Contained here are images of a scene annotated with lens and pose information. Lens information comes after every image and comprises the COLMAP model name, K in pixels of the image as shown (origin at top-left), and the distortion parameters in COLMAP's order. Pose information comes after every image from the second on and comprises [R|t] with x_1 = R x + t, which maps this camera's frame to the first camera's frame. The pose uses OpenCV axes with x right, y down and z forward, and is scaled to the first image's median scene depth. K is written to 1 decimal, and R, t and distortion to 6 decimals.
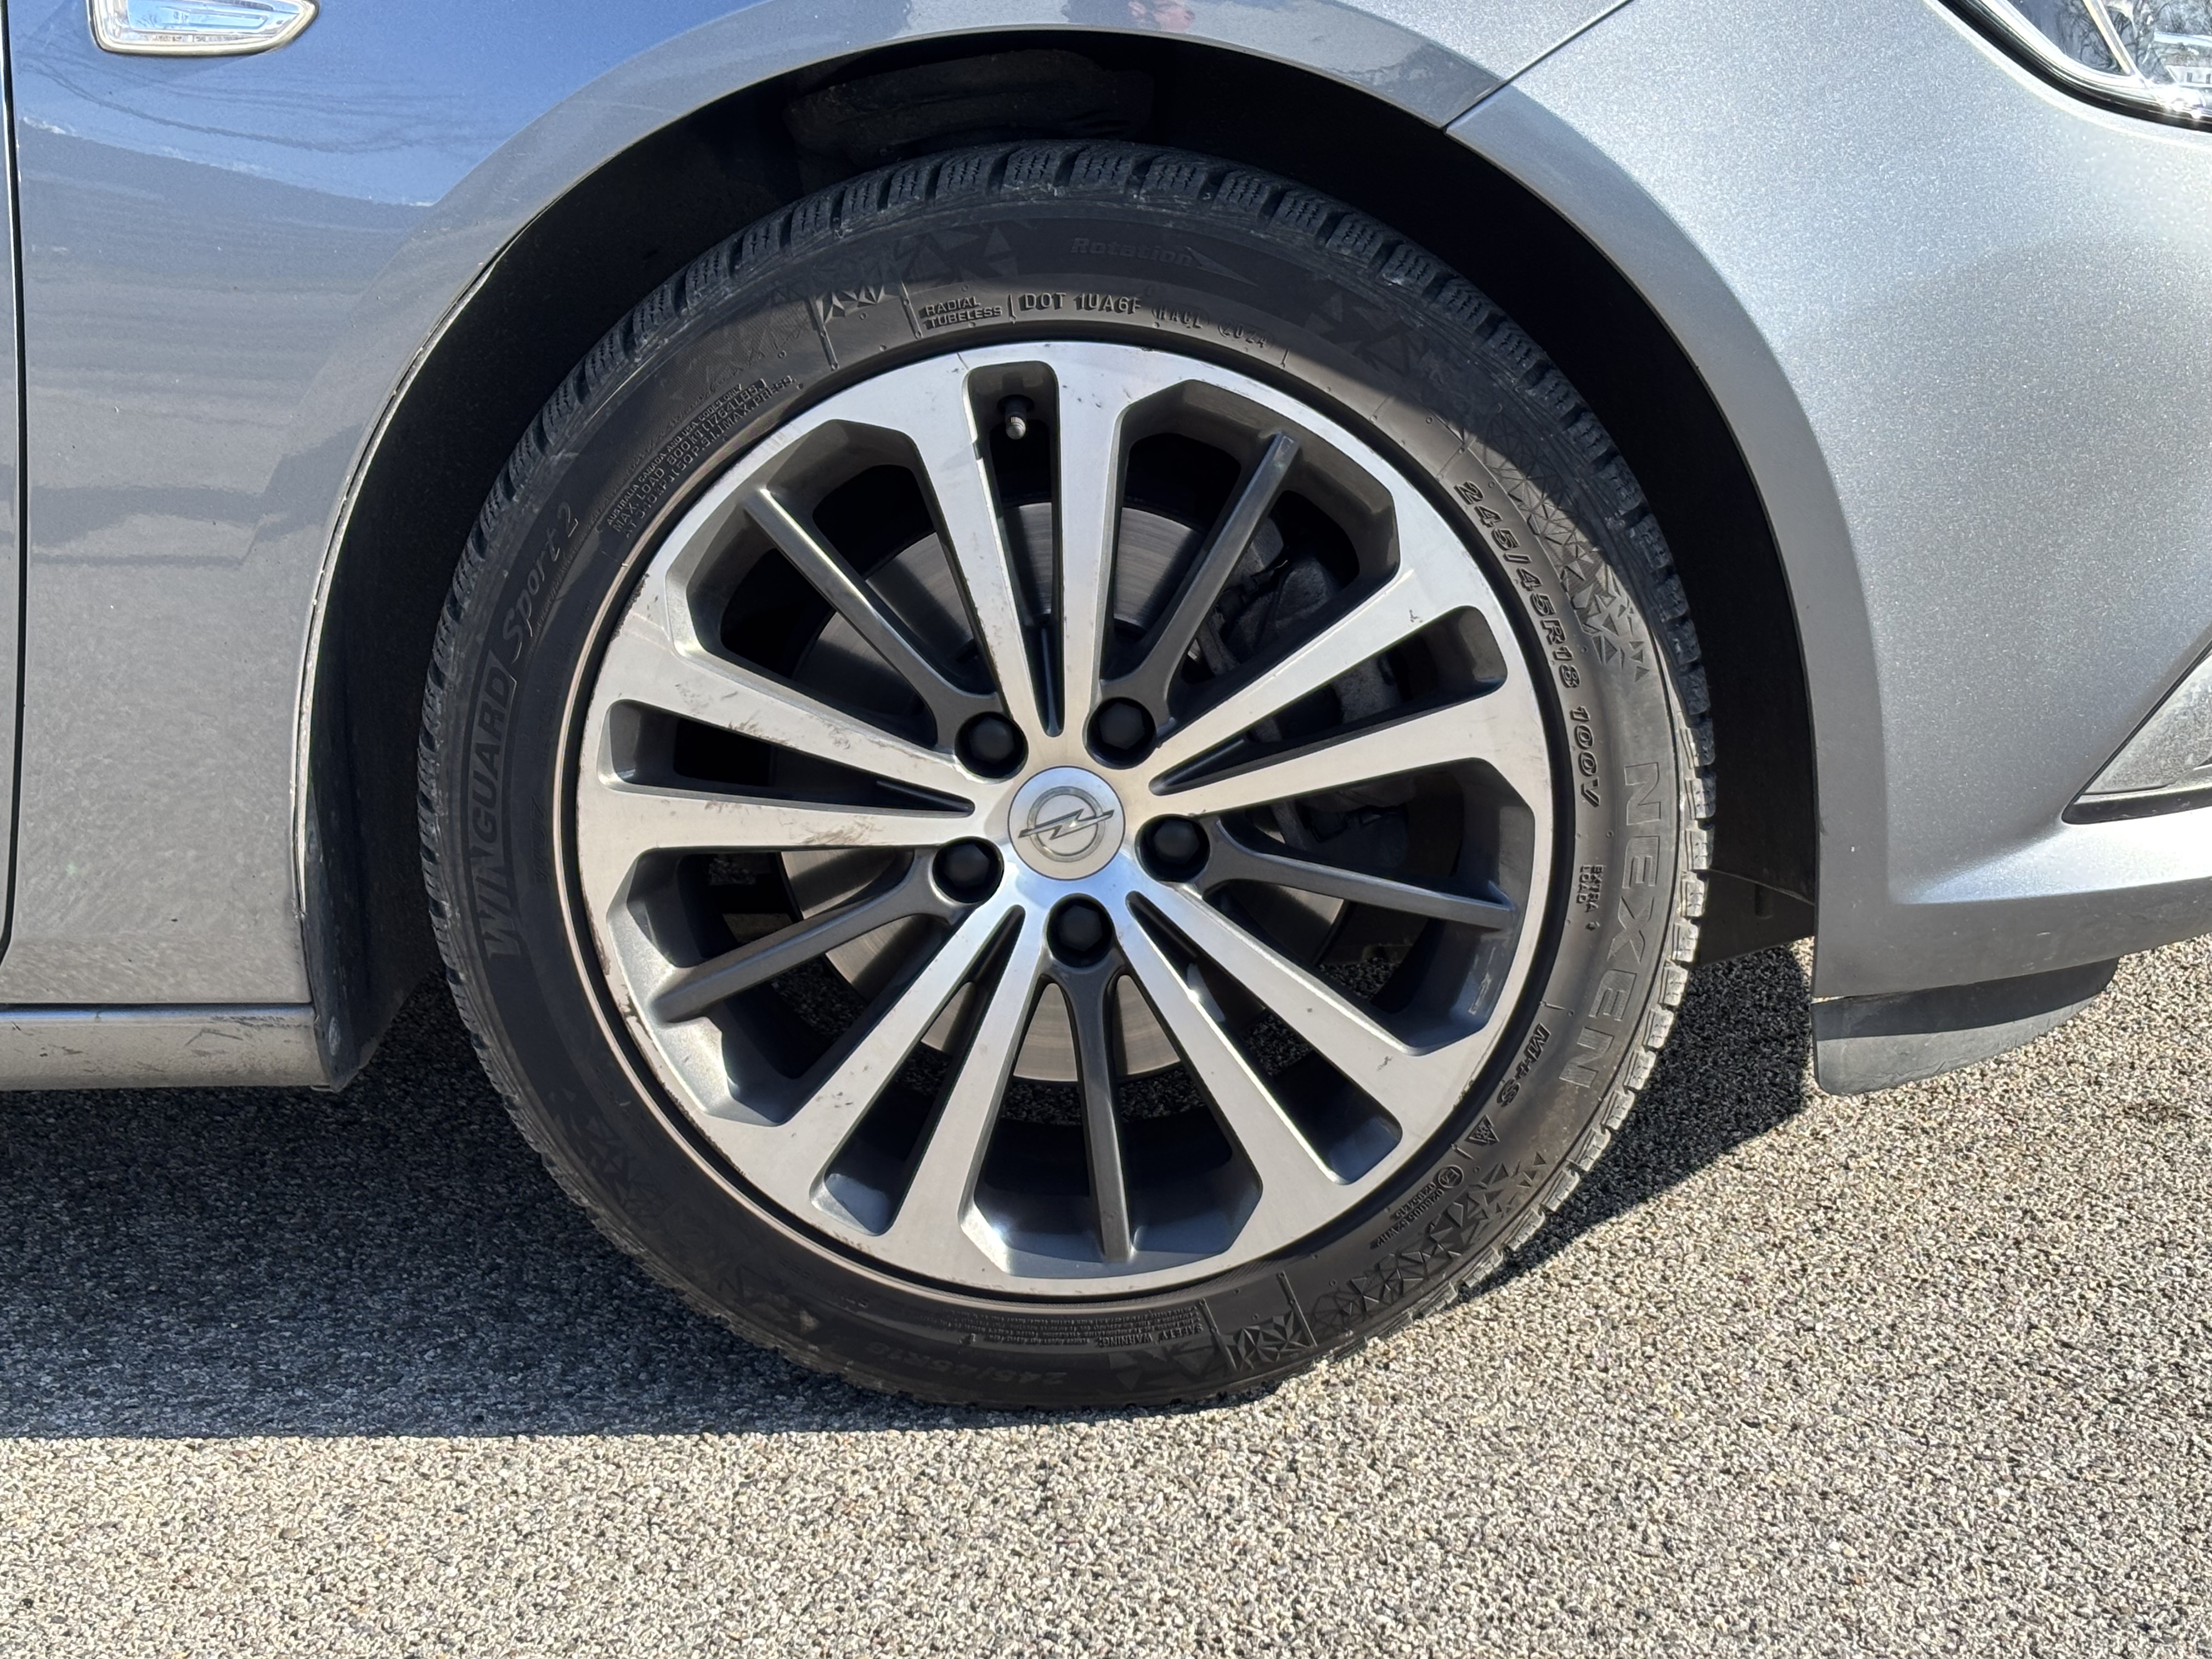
lens RADIAL K [[3693.9, 0, 1106.0], [0, 3693.9, 829.5], [0, 0, 1]] dist [0.416842, -2.319995]
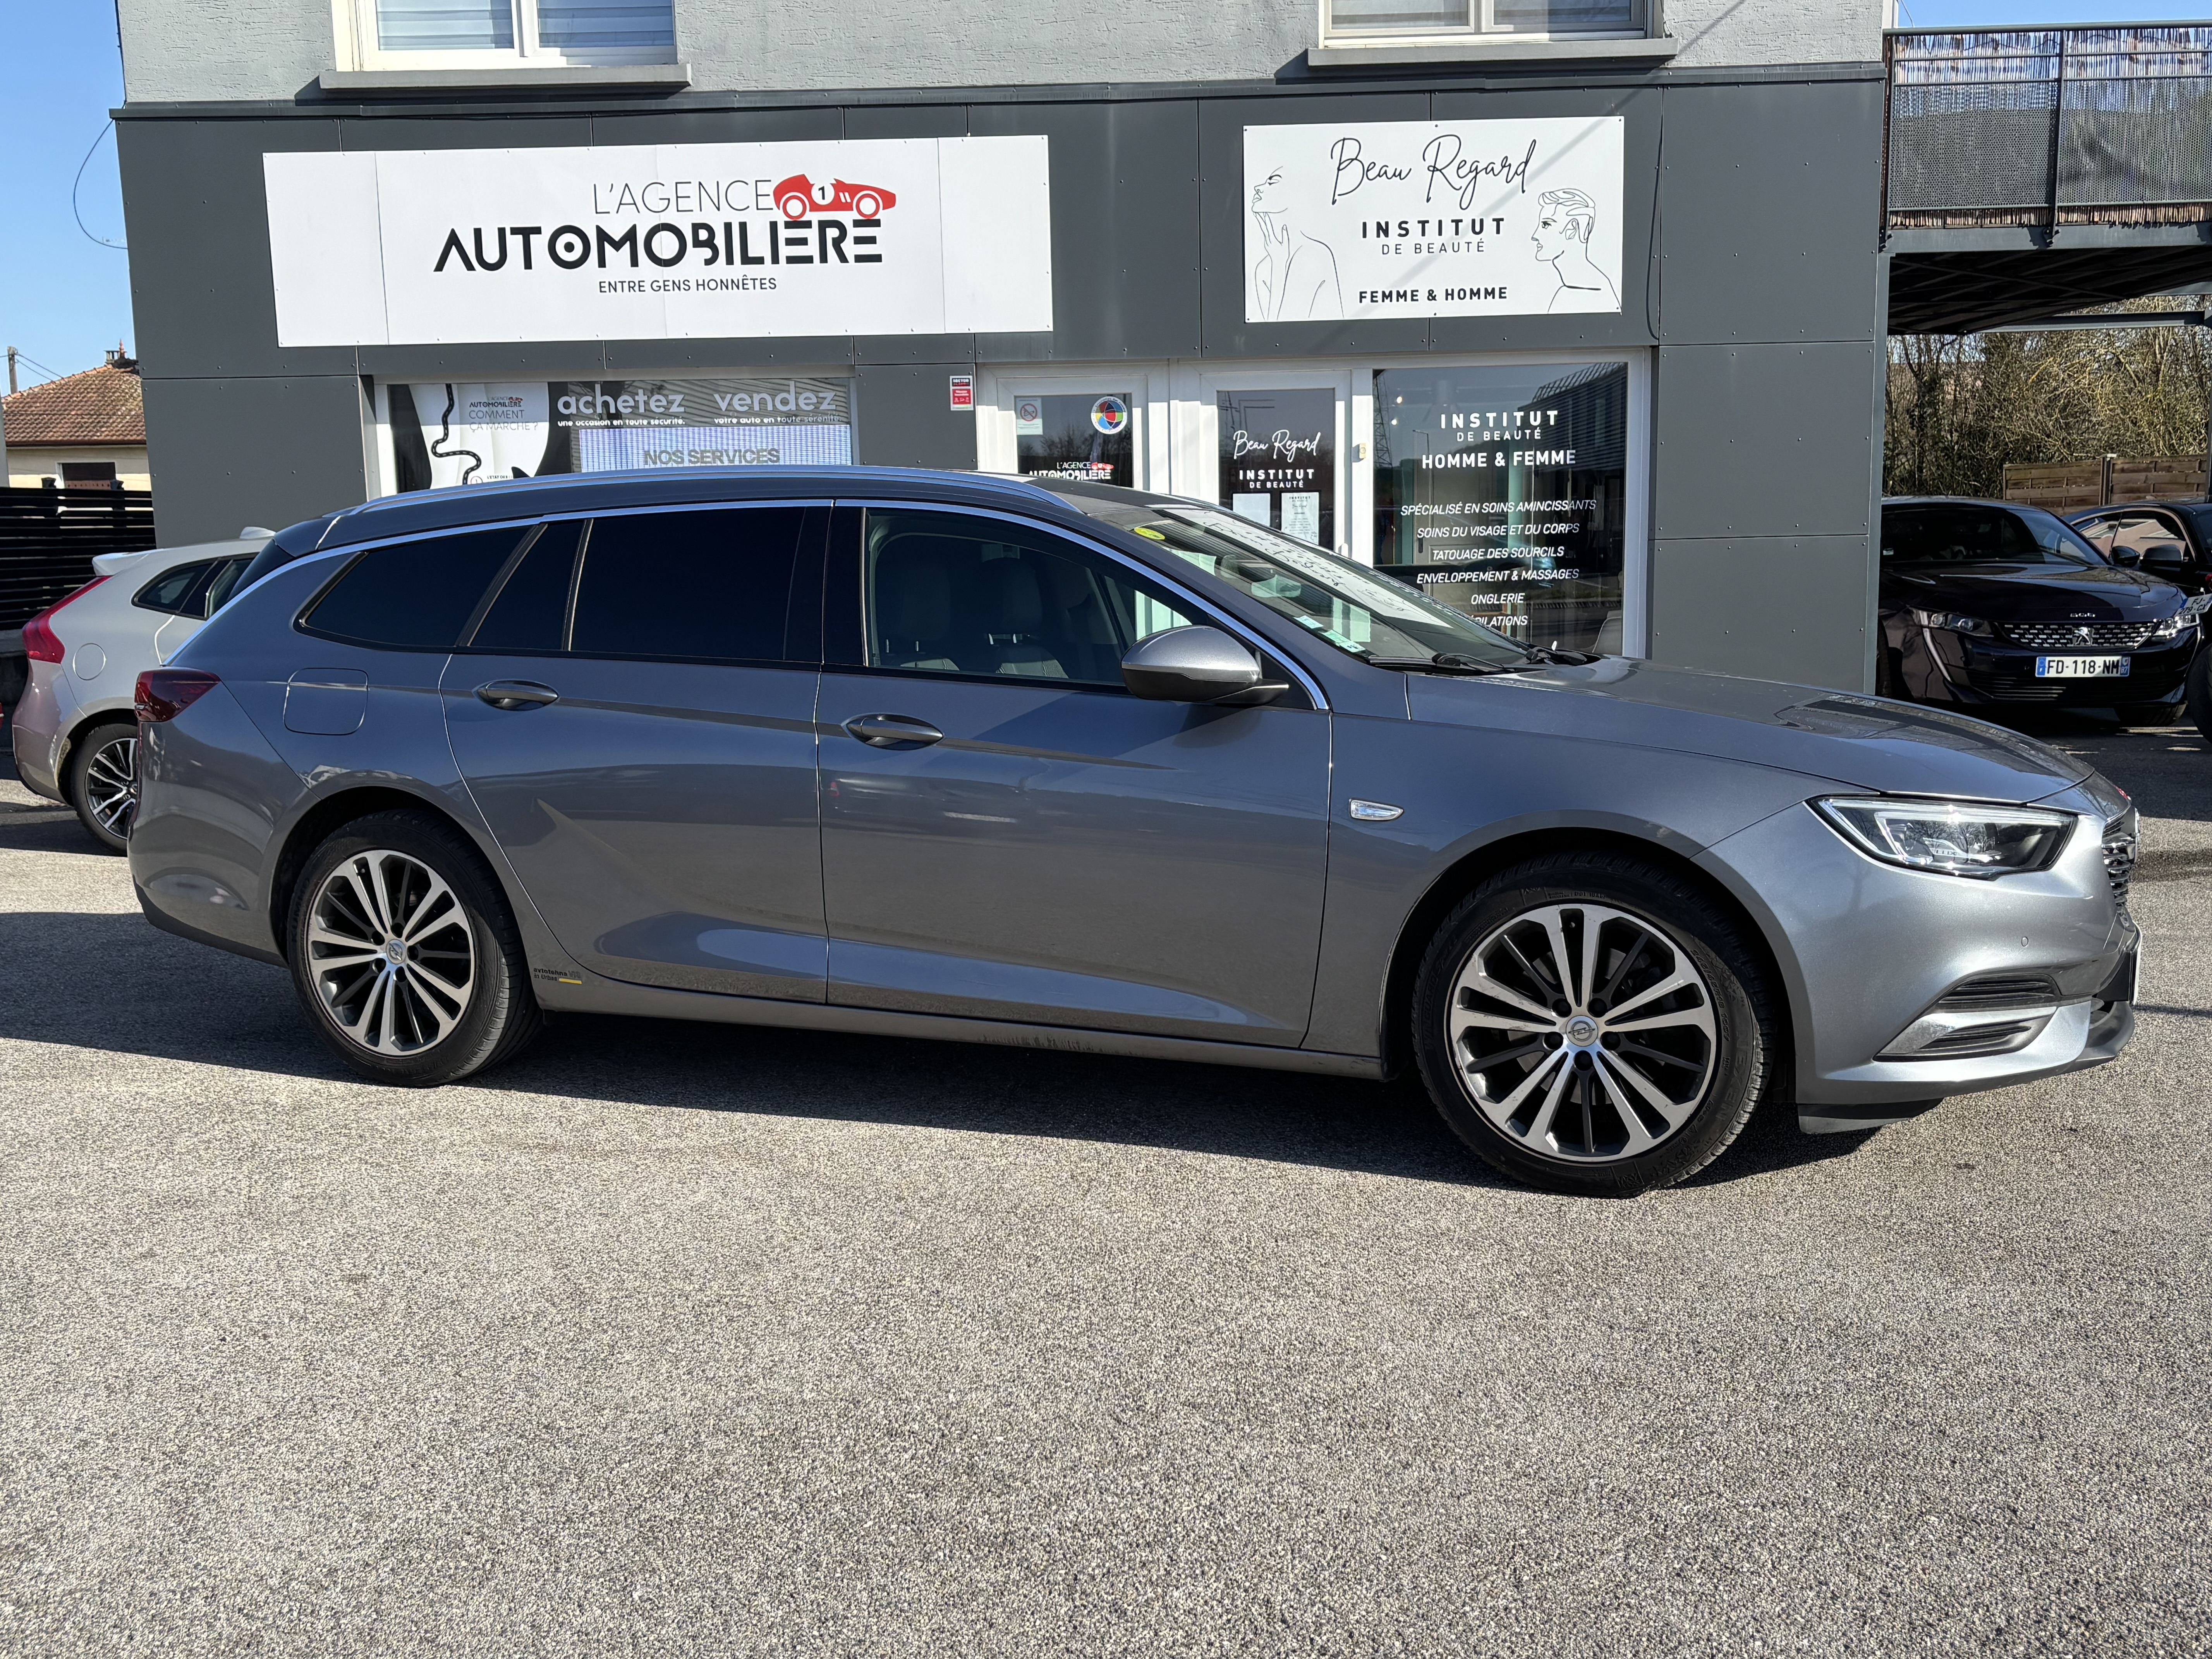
lens RADIAL K [[2145.1, 0, 1106.0], [0, 2145.1, 829.5], [0, 0, 1]] dist [0.018199, 0.001992]
pose [[0.927490, 0.067077, -0.367780, 0.324925], [-0.103171, 0.991493, -0.079352, 0.018102], [0.359329, 0.111542, 0.926521, -1.183202]]
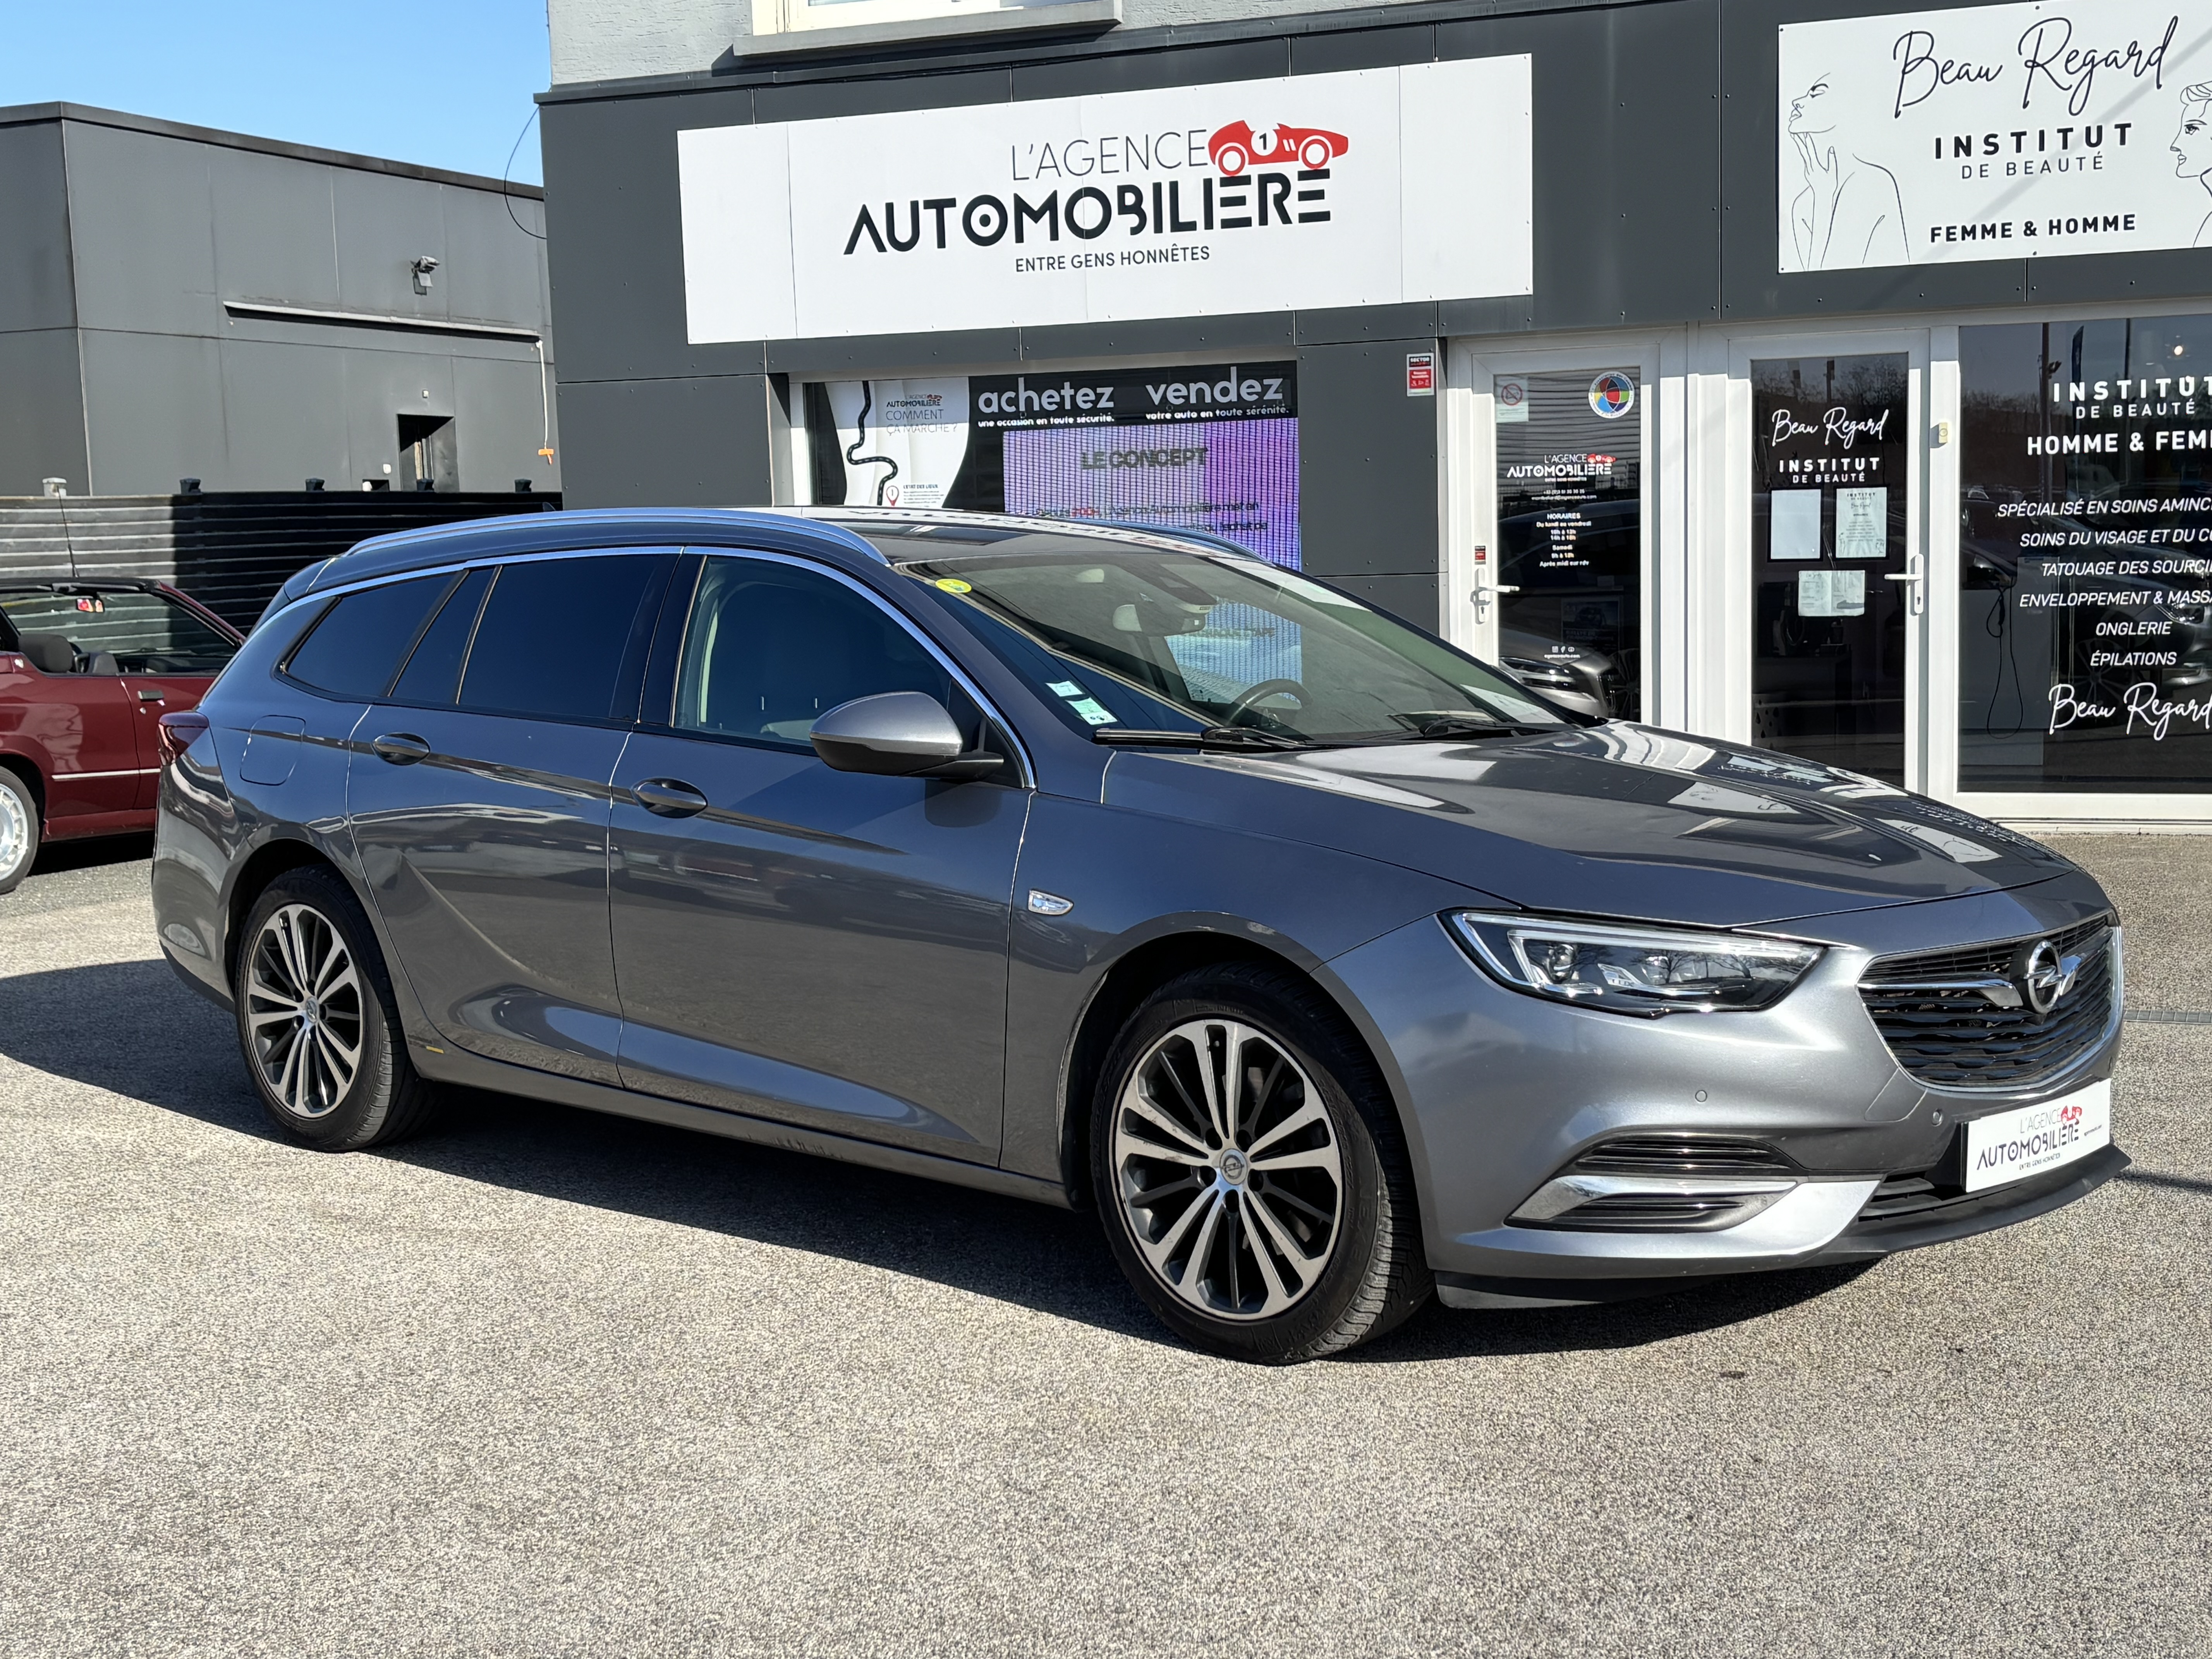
lens RADIAL K [[2750.2, 0, 1106.0], [0, 2750.2, 829.5], [0, 0, 1]] dist [0.223154, -0.826053]
pose [[0.737497, 0.084545, -0.670038, 1.495145], [-0.164047, 0.984845, -0.056296, -0.137687], [0.655124, 0.151436, 0.740189, -0.892889]]
